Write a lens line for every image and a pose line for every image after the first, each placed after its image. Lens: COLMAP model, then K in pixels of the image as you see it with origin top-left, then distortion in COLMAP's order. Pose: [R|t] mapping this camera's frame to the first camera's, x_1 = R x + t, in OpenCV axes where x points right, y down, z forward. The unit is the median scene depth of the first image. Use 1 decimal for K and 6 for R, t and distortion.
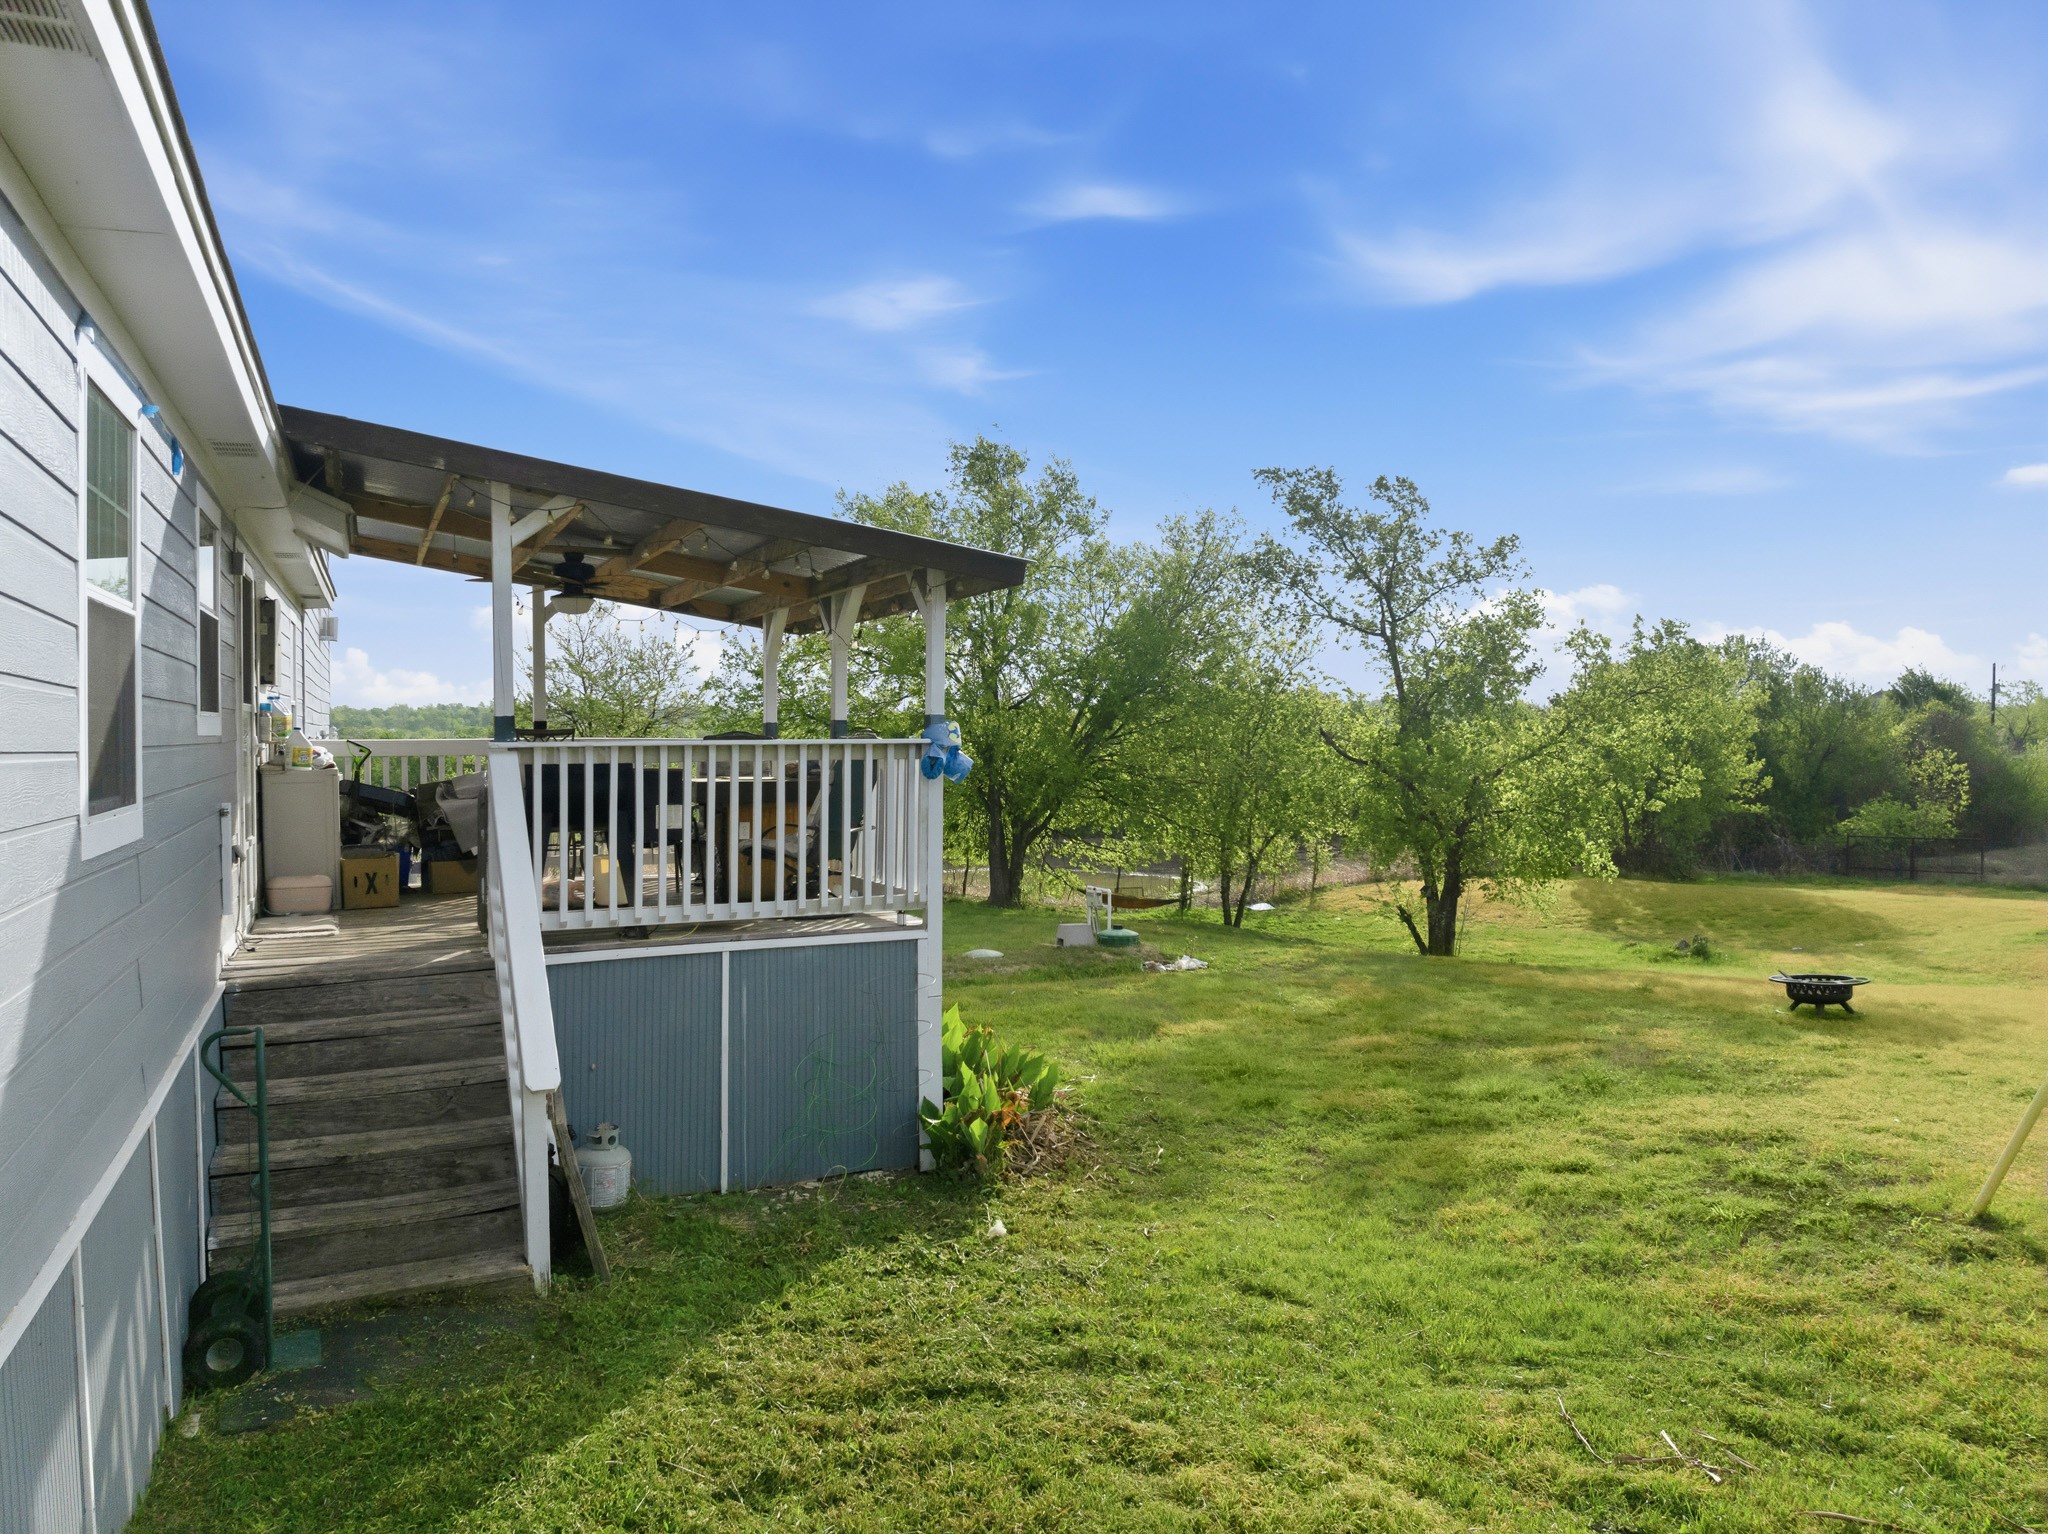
lens RADIAL K [[1444.2, 0, 1017.2], [0, 1444.2, 751.7], [0, 0, 1]] dist [-0.054921, 0.026285]
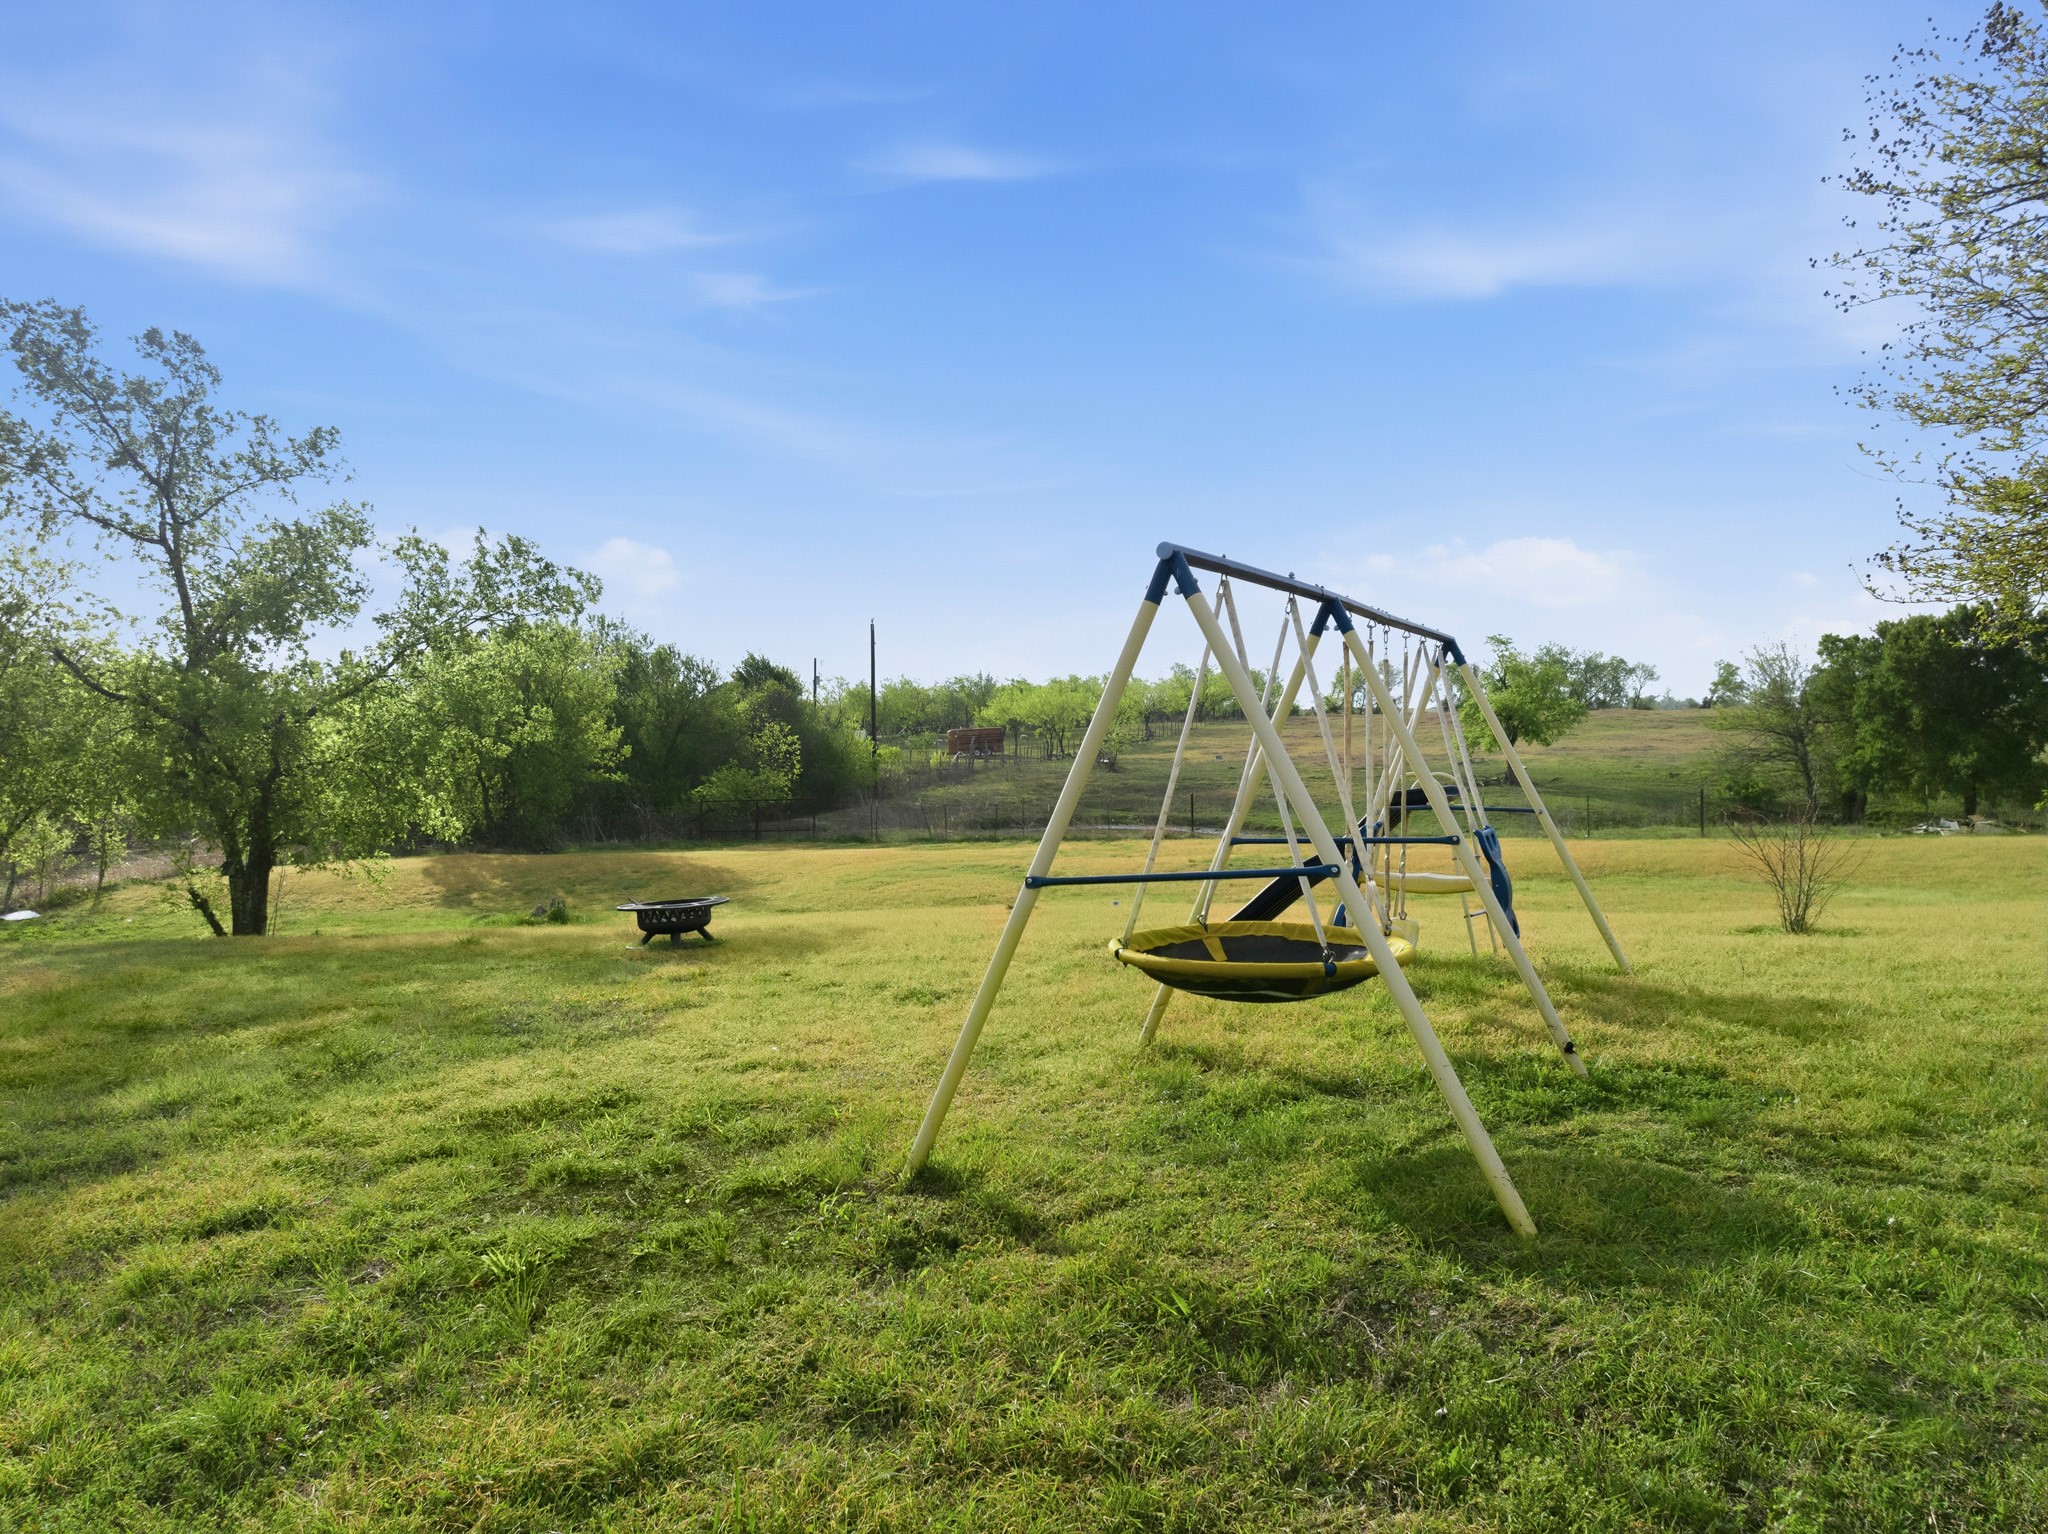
lens RADIAL K [[1444.2, 0, 1018.7], [0, 1444.2, 764.4], [0, 0, 1]] dist [-0.054921, 0.026285]
pose [[0.733543, -0.014521, 0.679488, 0.080435], [0.009744, 0.999894, 0.010848, 0.039843], [-0.679573, -0.001336, 0.733606, 0.139665]]
